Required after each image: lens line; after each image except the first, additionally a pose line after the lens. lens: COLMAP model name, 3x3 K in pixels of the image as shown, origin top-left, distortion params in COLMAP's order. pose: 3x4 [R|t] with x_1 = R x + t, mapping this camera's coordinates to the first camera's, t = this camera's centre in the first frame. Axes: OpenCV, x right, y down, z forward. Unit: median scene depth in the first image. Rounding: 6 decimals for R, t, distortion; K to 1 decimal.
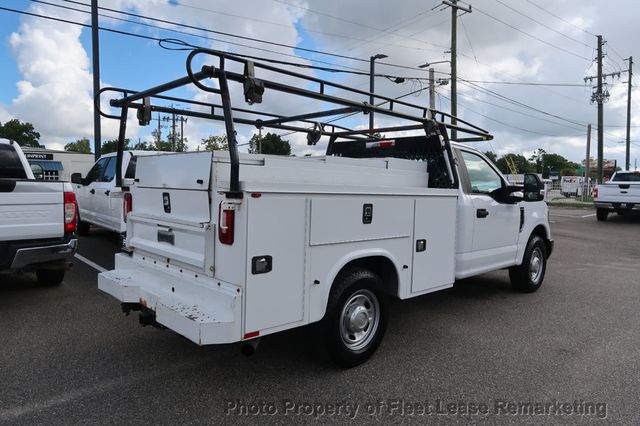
lens RADIAL K [[442.5, 0, 318.2], [0, 442.5, 210.5], [0, 0, 1]] dist [-0.029311, 0.012728]
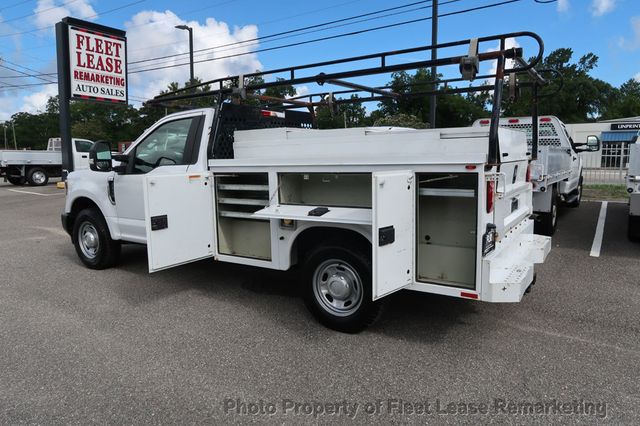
lens RADIAL K [[442.5, 0, 318.8], [0, 442.5, 211.7], [0, 0, 1]] dist [-0.029311, 0.012728]
pose [[0.227257, 0.115990, -0.966903, 1.227988], [-0.050854, 0.992940, 0.107161, -0.045225], [0.972506, 0.024817, 0.231551, 0.939063]]
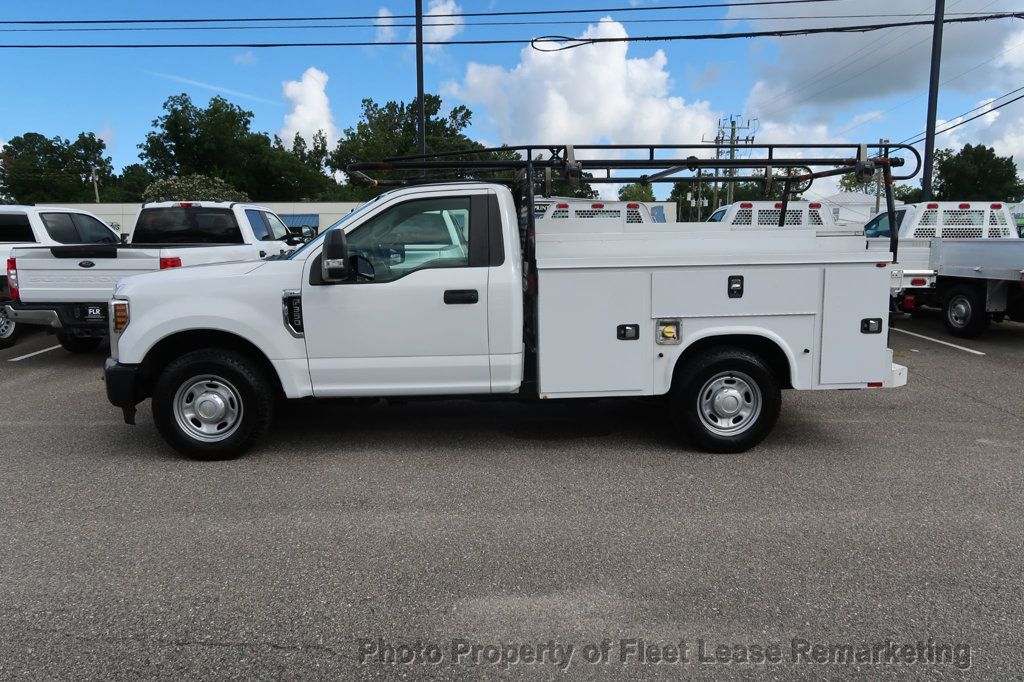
lens RADIAL K [[708.1, 0, 509.5], [0, 708.1, 342.2], [0, 0, 1]] dist [-0.029311, 0.012728]
pose [[0.761705, 0.082323, -0.642672, 0.983527], [-0.031332, 0.995415, 0.090372, -0.018986], [0.647166, -0.048701, 0.760792, 0.237560]]
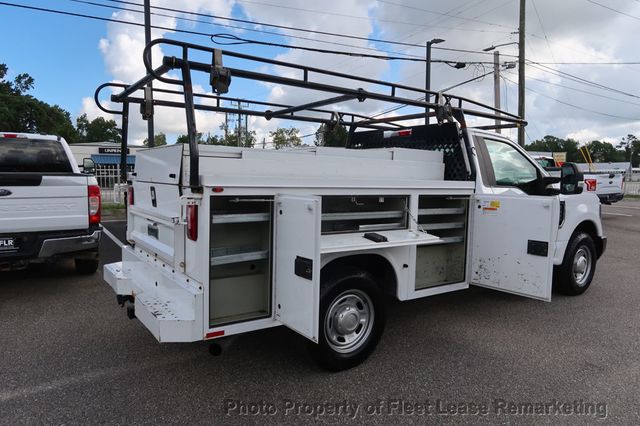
lens RADIAL K [[442.5, 0, 318.4], [0, 442.5, 210.8], [0, 0, 1]] dist [-0.029311, 0.012728]
pose [[0.988652, 0.005434, -0.150128, 0.106528], [-0.002283, 0.999774, 0.021158, -0.004685], [0.150209, -0.020575, 0.988440, 0.041053]]
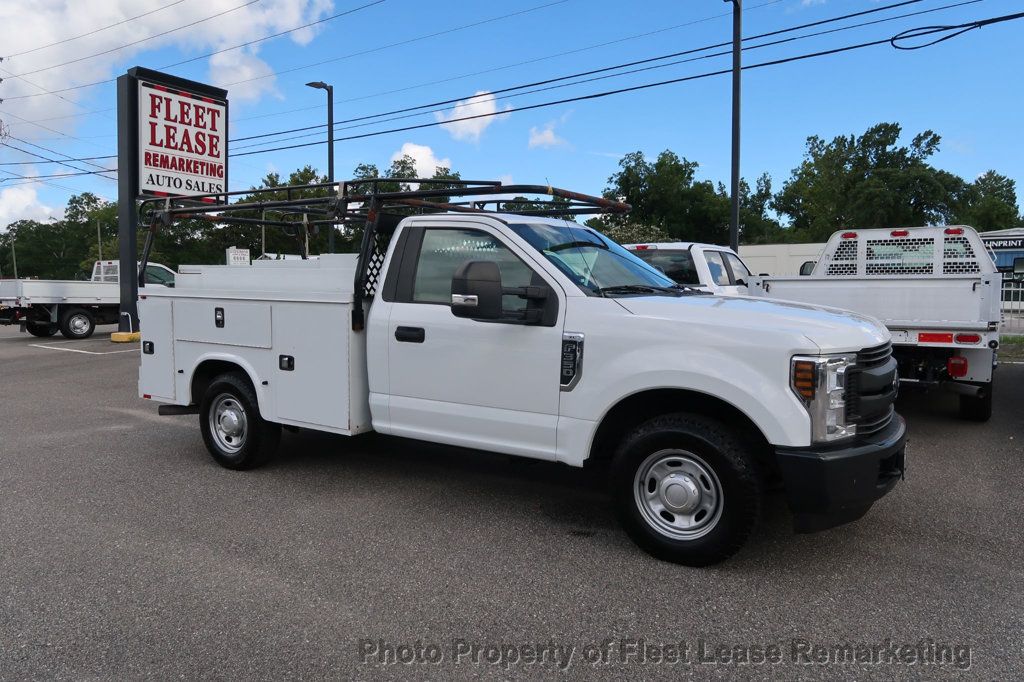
lens RADIAL K [[708.1, 0, 509.7], [0, 708.1, 340.4], [0, 0, 1]] dist [-0.029311, 0.012728]
pose [[0.245009, 0.062380, -0.967512, 1.130440], [-0.050835, 0.997382, 0.051433, -0.035135], [0.968187, 0.036582, 0.247538, 0.767655]]
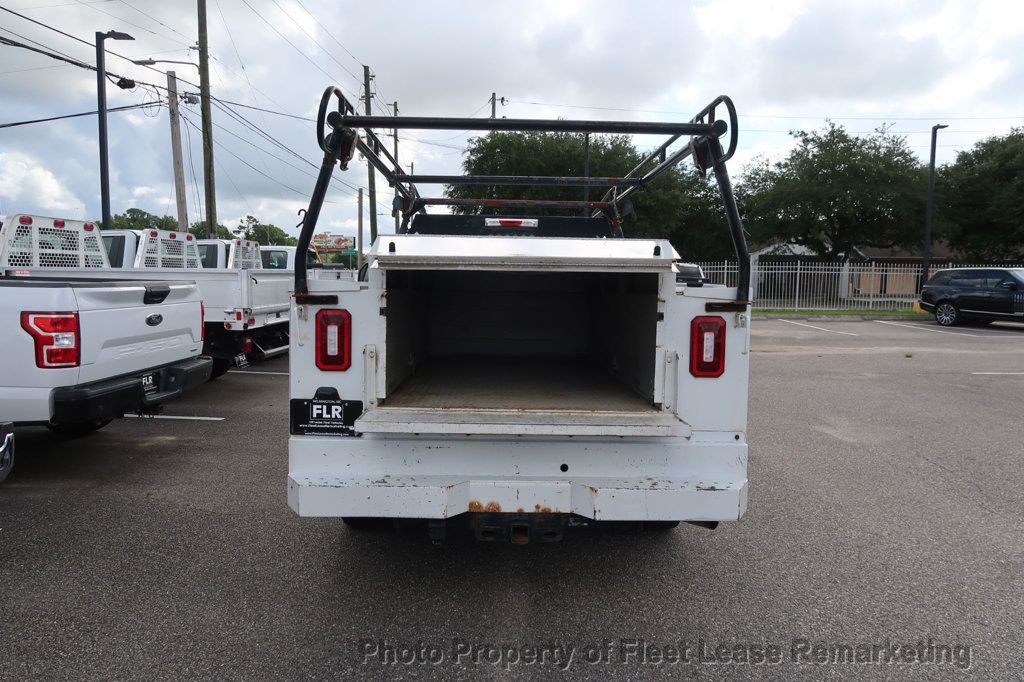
lens RADIAL K [[708.1, 0, 507.7], [0, 708.1, 336.2], [0, 0, 1]] dist [-0.029311, 0.012728]
pose [[0.678674, -0.065991, 0.731469, -0.620219], [0.041142, 0.997807, 0.051847, -0.029781], [-0.733286, -0.005093, 0.679901, 0.234899]]
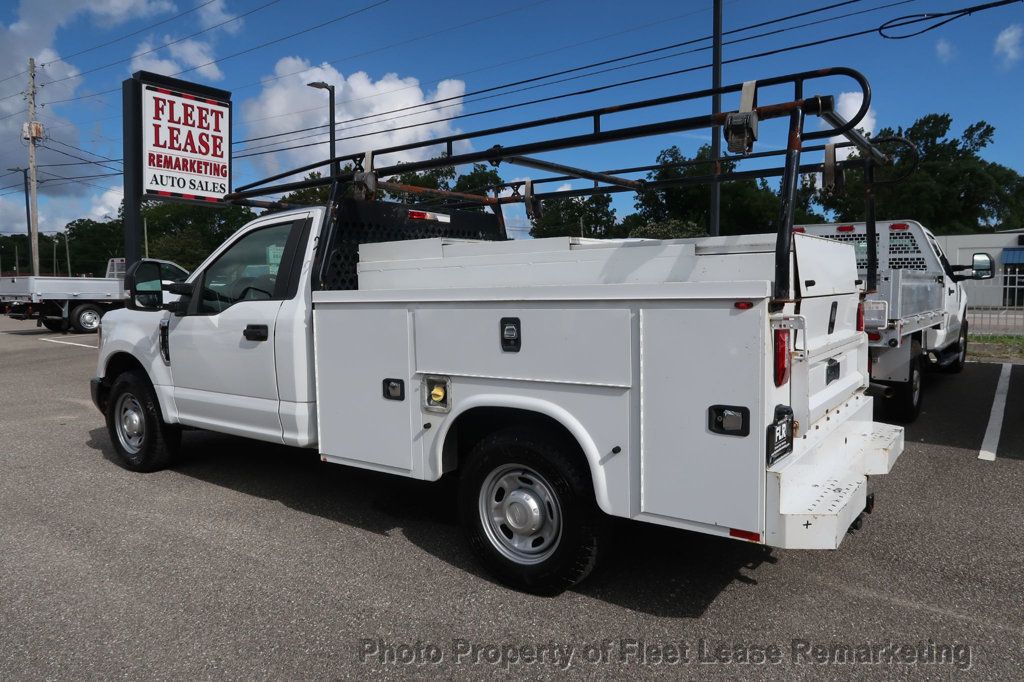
lens RADIAL K [[708.1, 0, 510.5], [0, 708.1, 338.7], [0, 0, 1]] dist [-0.029311, 0.012728]
pose [[0.183839, 0.065867, -0.980747, 1.192060], [-0.052825, 0.996973, 0.057055, -0.046936], [0.981536, 0.041319, 0.186762, 0.993894]]
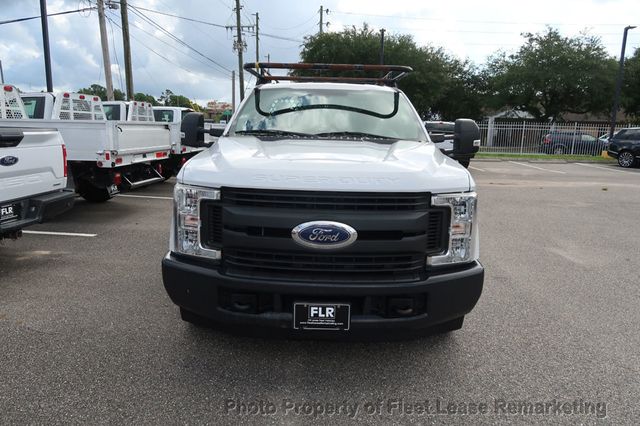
lens RADIAL K [[442.5, 0, 318.1], [0, 442.5, 210.5], [0, 0, 1]] dist [-0.029311, 0.012728]
pose [[0.700074, -0.124656, 0.703105, -0.406513], [0.029732, 0.988879, 0.145718, -0.030562], [-0.713451, -0.081109, 0.695995, 0.373936]]
